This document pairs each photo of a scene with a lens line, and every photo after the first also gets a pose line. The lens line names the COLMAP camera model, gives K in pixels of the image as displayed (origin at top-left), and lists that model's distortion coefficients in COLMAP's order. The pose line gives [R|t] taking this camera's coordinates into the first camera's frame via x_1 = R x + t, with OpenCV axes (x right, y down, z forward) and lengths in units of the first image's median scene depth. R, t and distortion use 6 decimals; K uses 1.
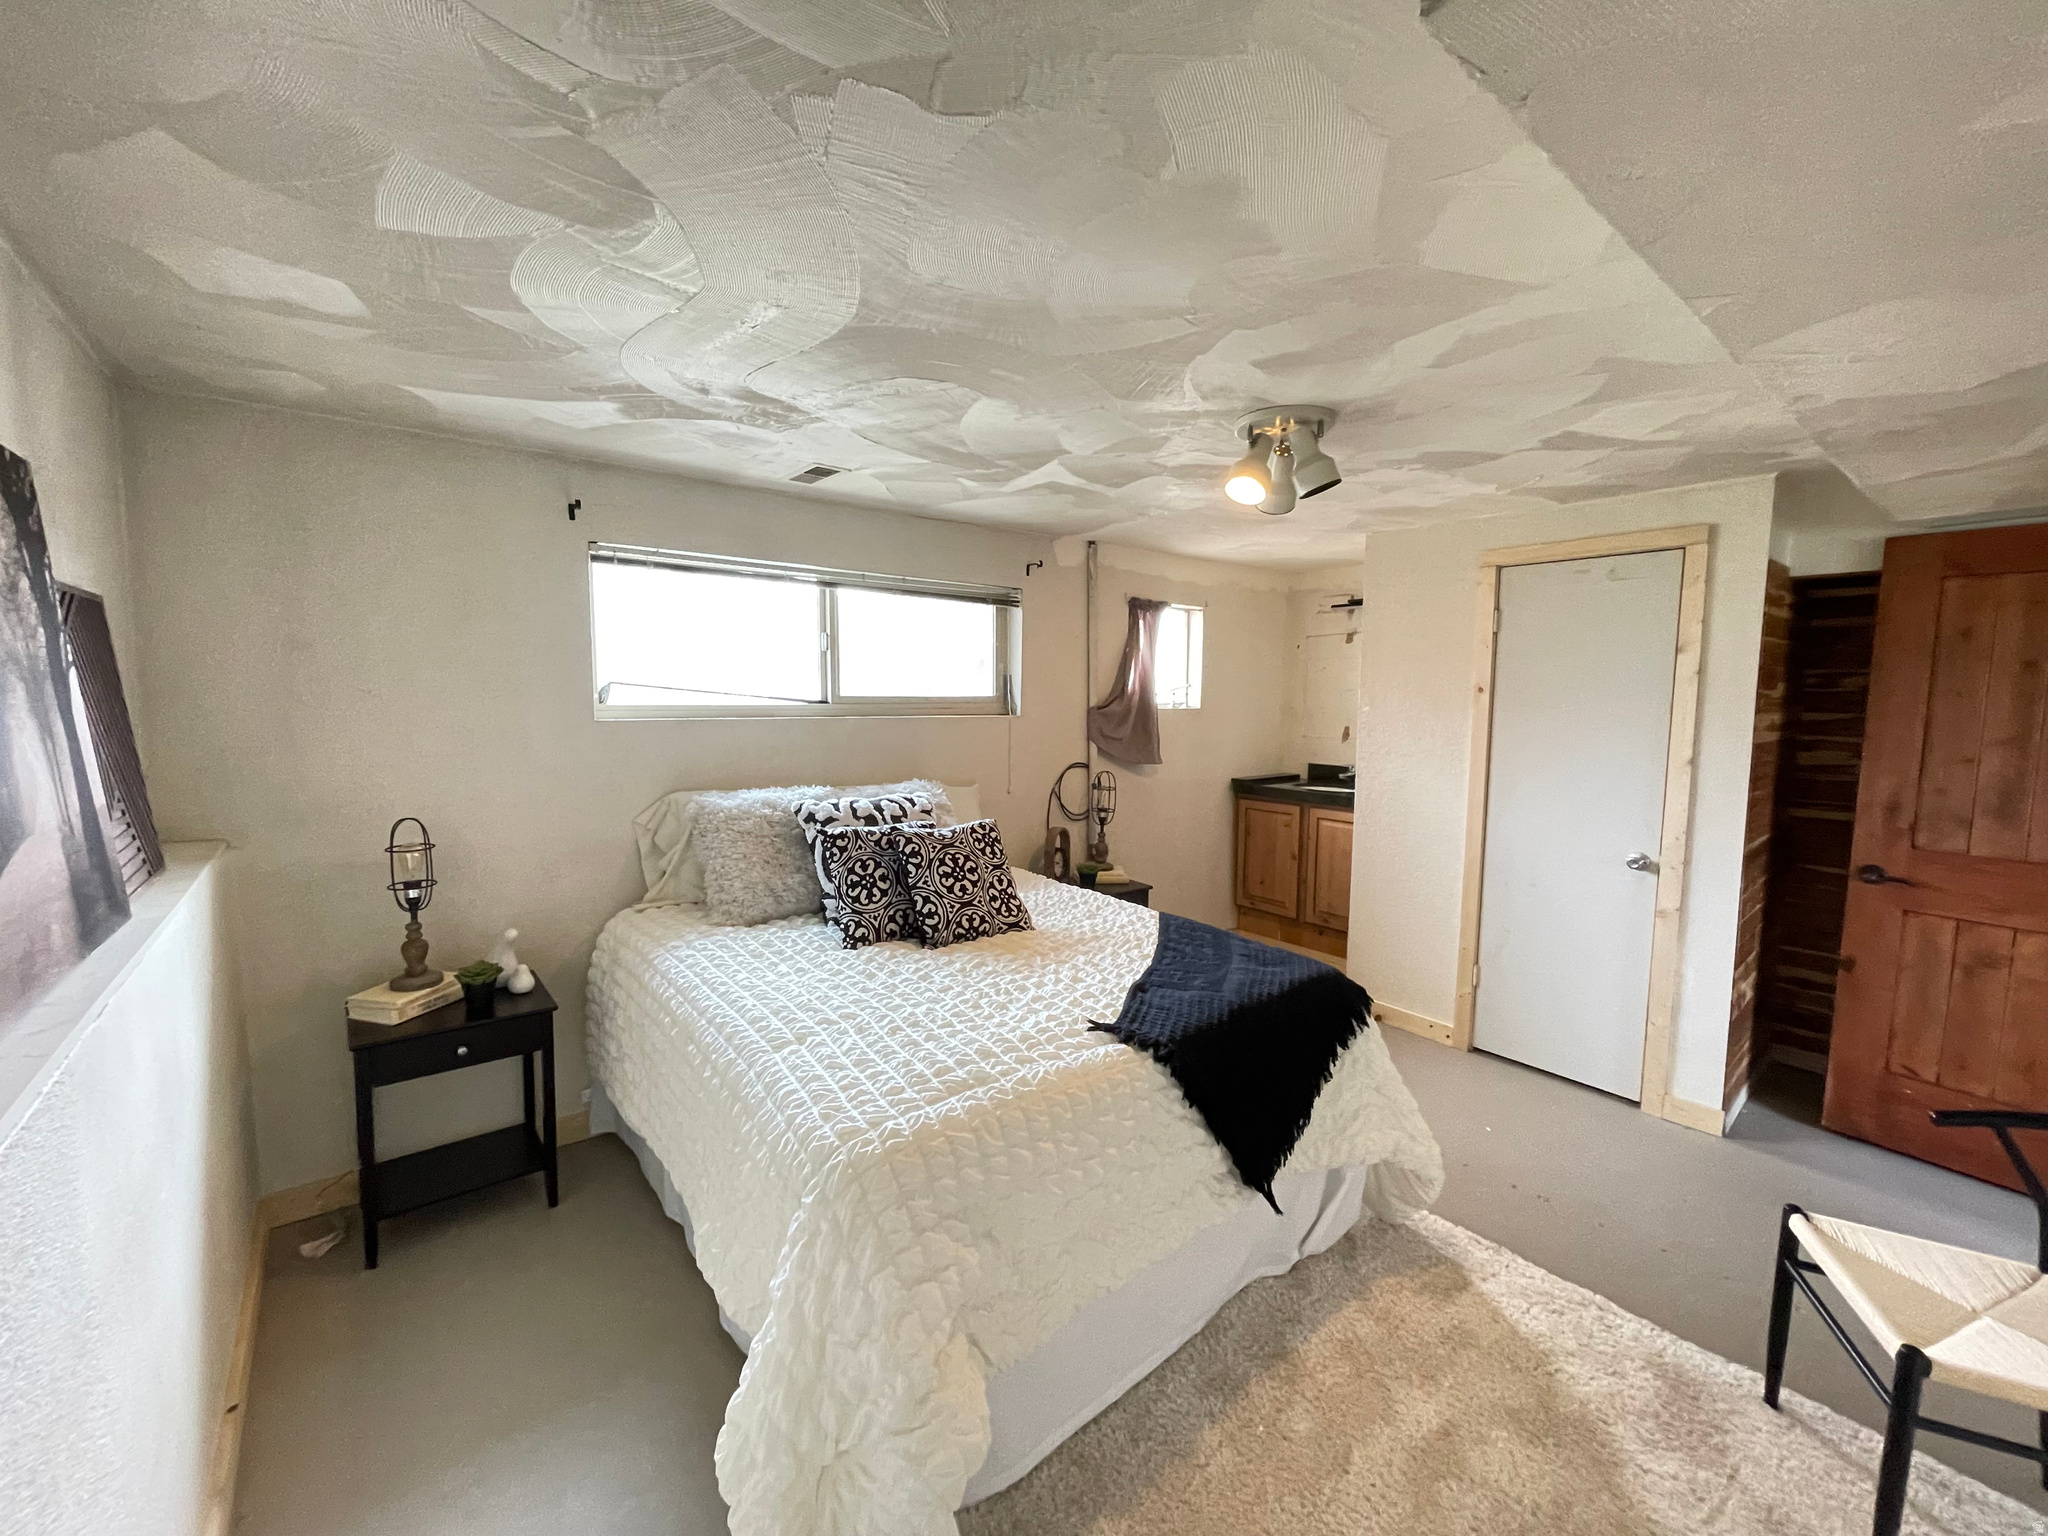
lens RADIAL K [[836.5, 0, 1033.6], [0, 836.5, 722.6], [0, 0, 1]] dist [-0.030792, 0.000049]
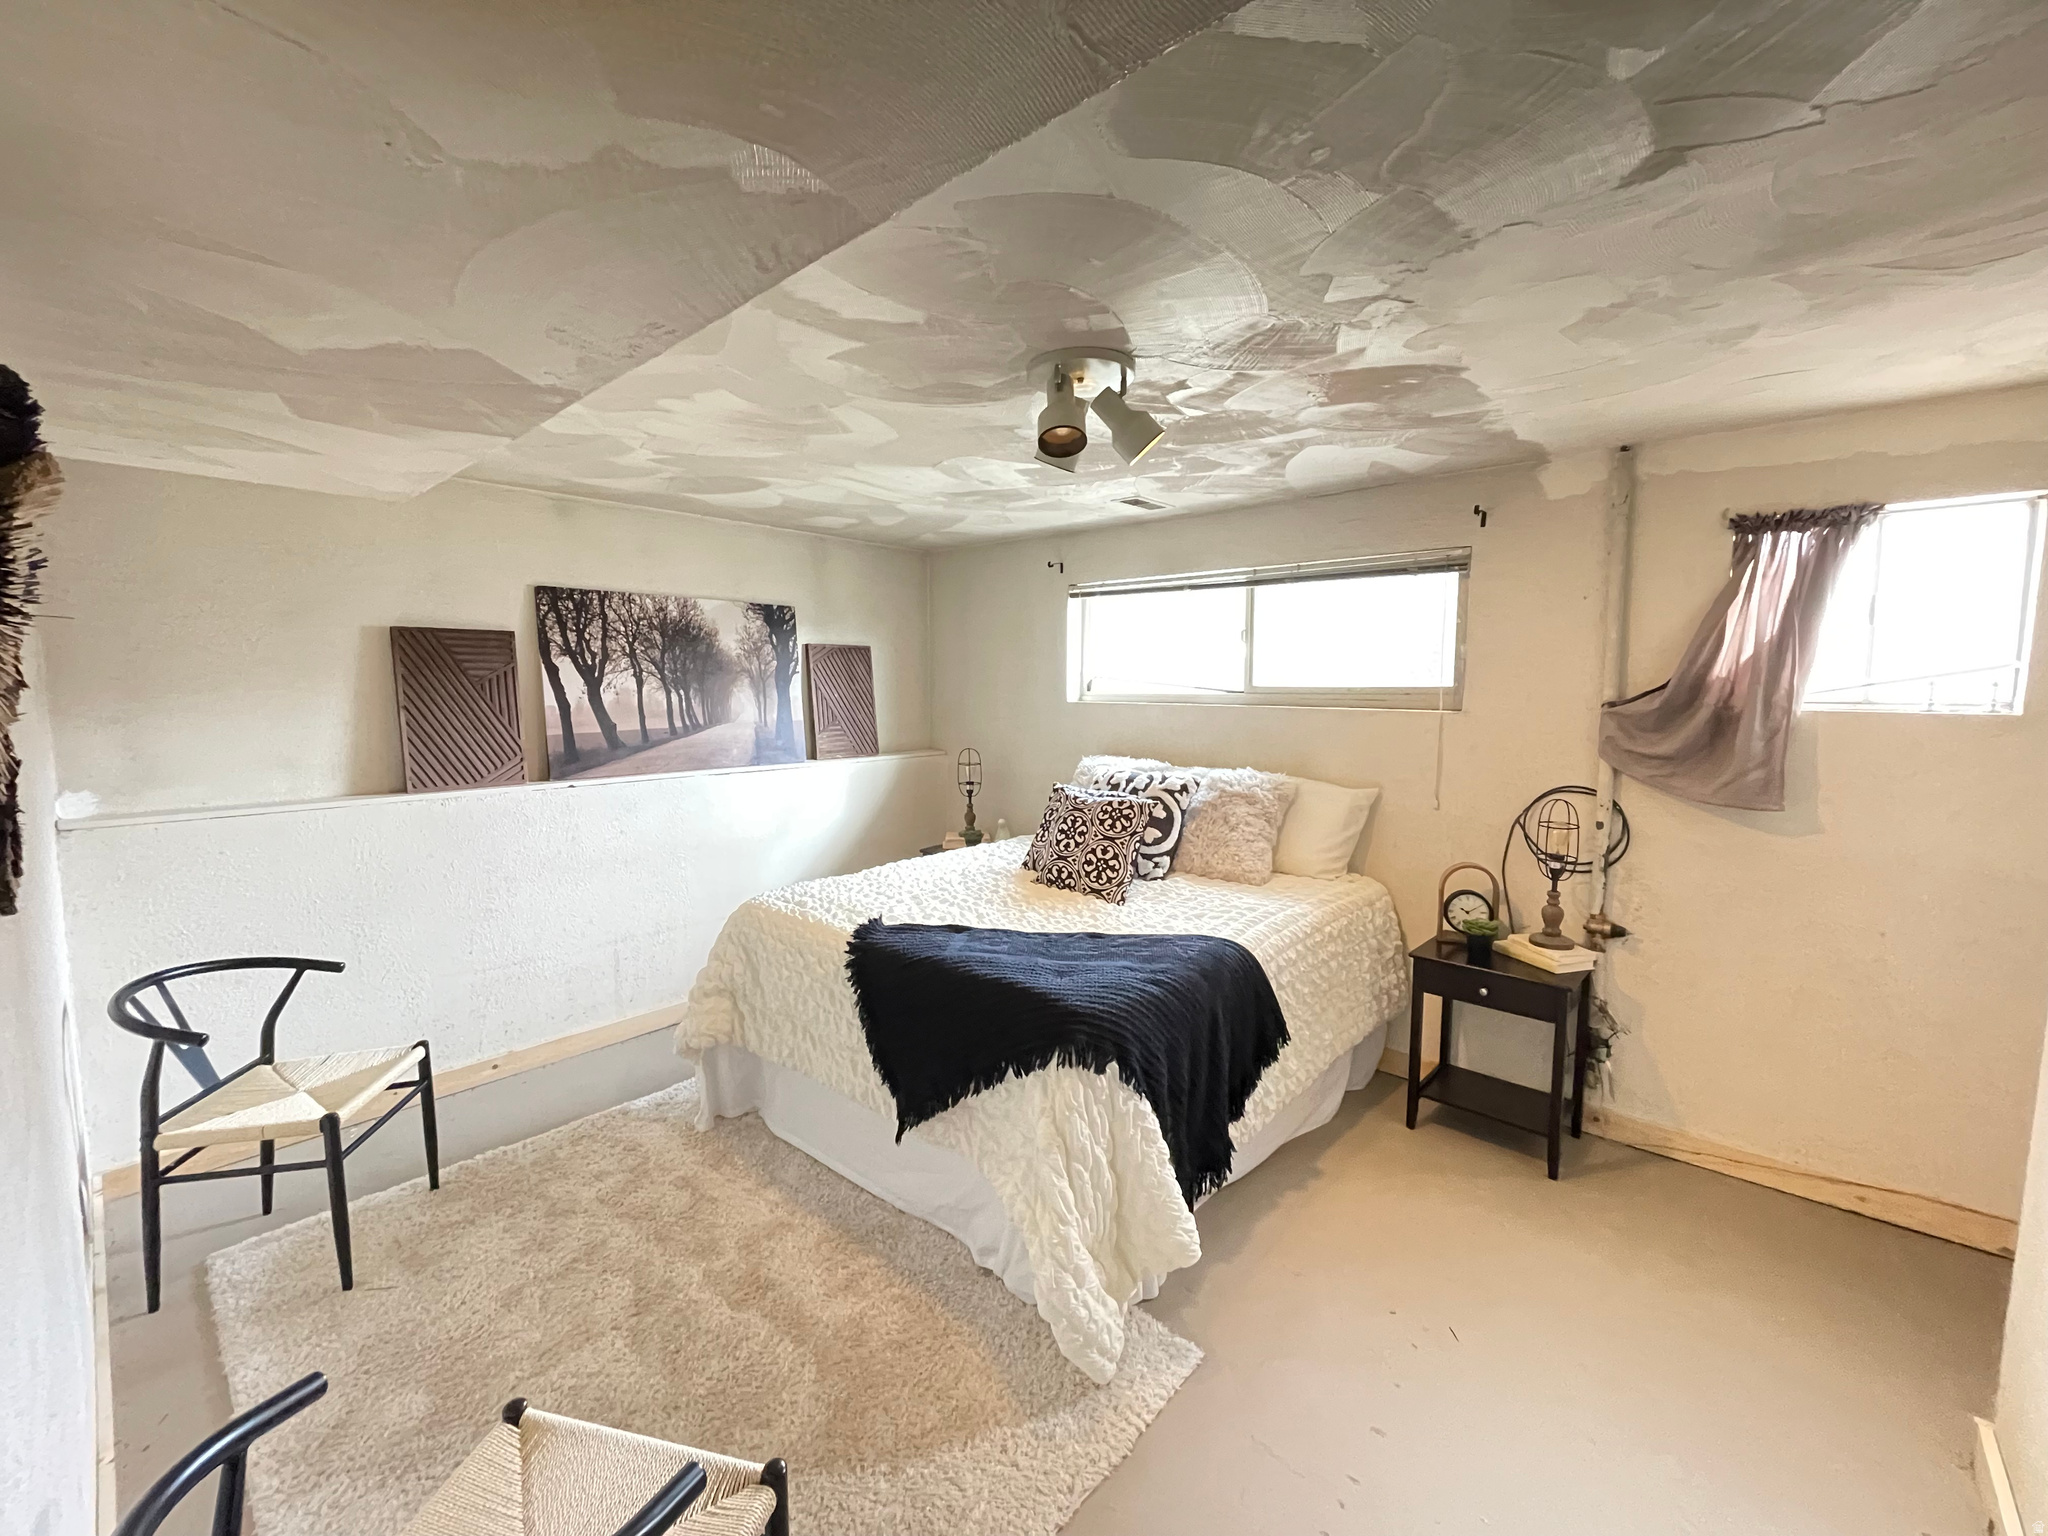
lens RADIAL K [[823.6, 0, 1019.9], [0, 823.6, 764.4], [0, 0, 1]] dist [-0.003876, 0.000279]
pose [[0.144303, 0.099391, -0.984529, 0.771270], [-0.027062, 0.994967, 0.096478, -0.025412], [0.989163, 0.012721, 0.146266, 0.536748]]
